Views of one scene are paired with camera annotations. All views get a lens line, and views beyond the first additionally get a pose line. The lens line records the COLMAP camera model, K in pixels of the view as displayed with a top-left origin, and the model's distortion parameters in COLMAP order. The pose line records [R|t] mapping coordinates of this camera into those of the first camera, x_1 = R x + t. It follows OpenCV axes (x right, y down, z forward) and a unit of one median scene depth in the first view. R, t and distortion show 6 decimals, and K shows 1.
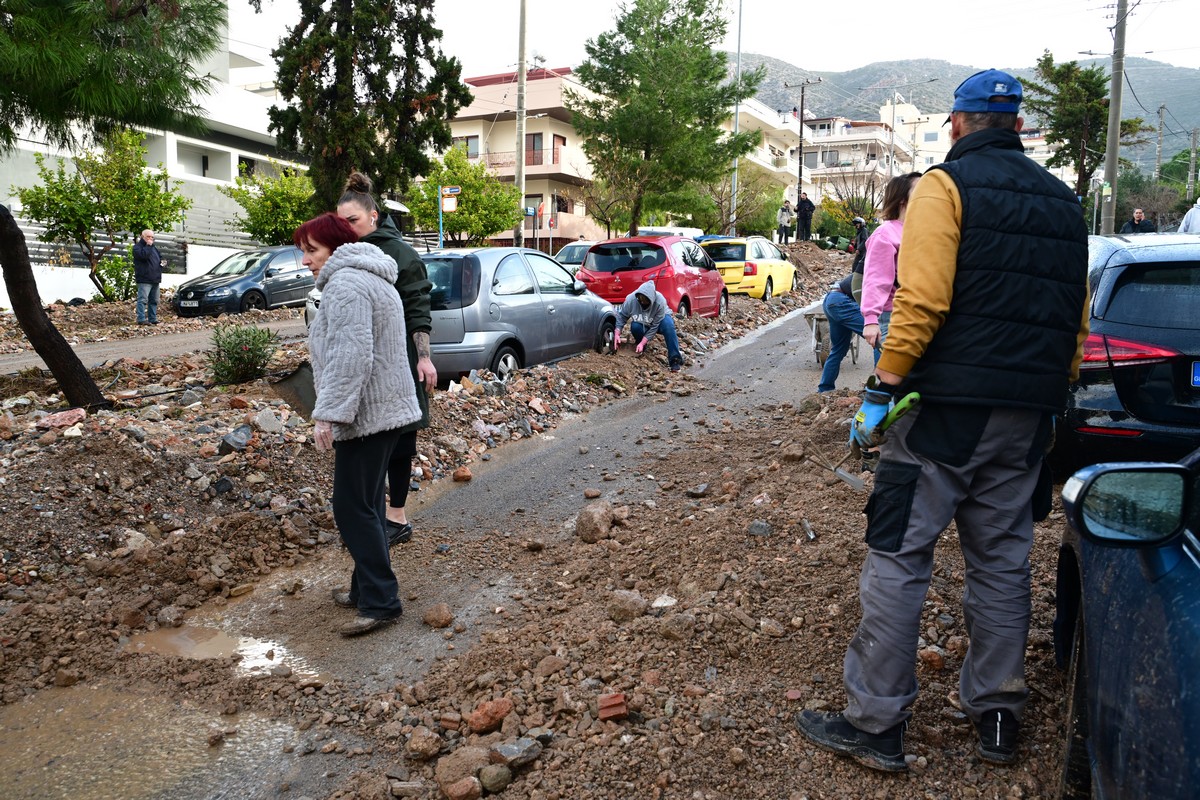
lens RADIAL K [[942.4, 0, 593.5], [0, 942.4, 408.1], [0, 0, 1]] dist [-0.004171, -0.005750]
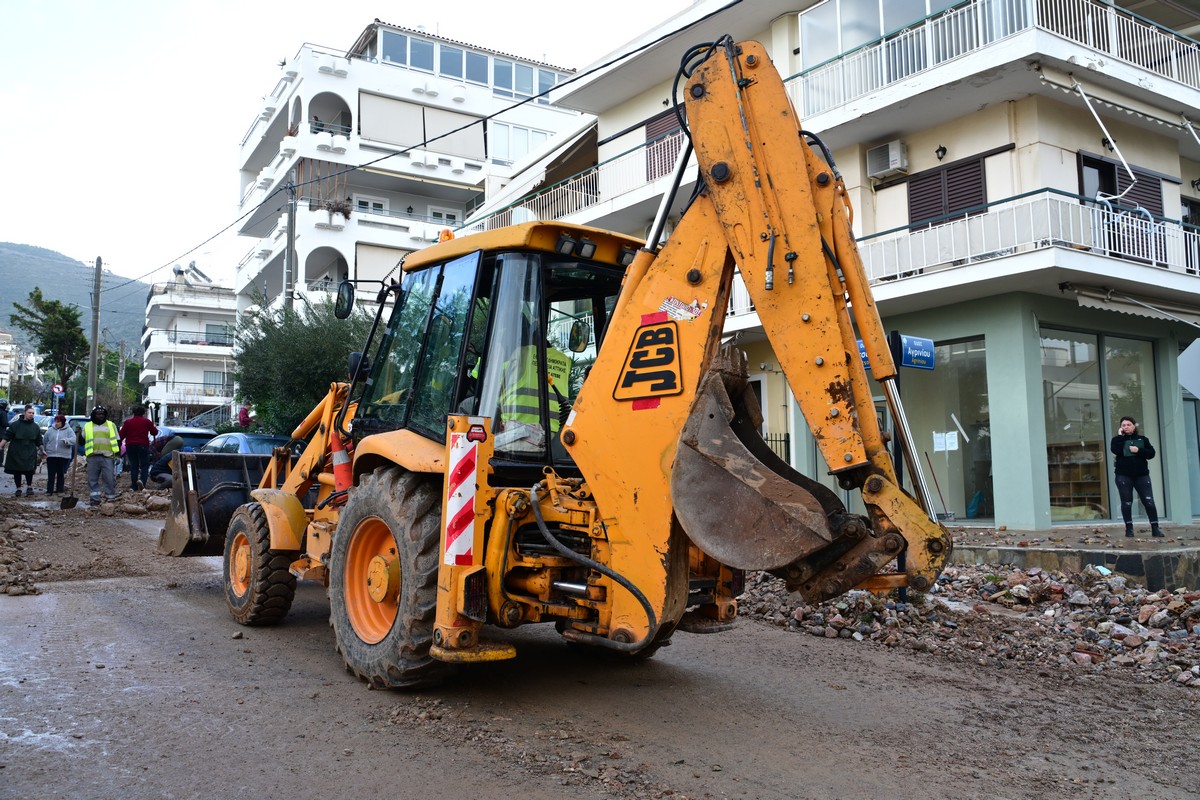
lens RADIAL K [[942.4, 0, 599.3], [0, 942.4, 403.2], [0, 0, 1]] dist [-0.004171, -0.005750]
pose [[0.500663, 0.075553, 0.862339, -0.303803], [0.094600, 0.985442, -0.141263, 0.070612], [-0.860458, 0.152303, 0.486227, -0.393357]]
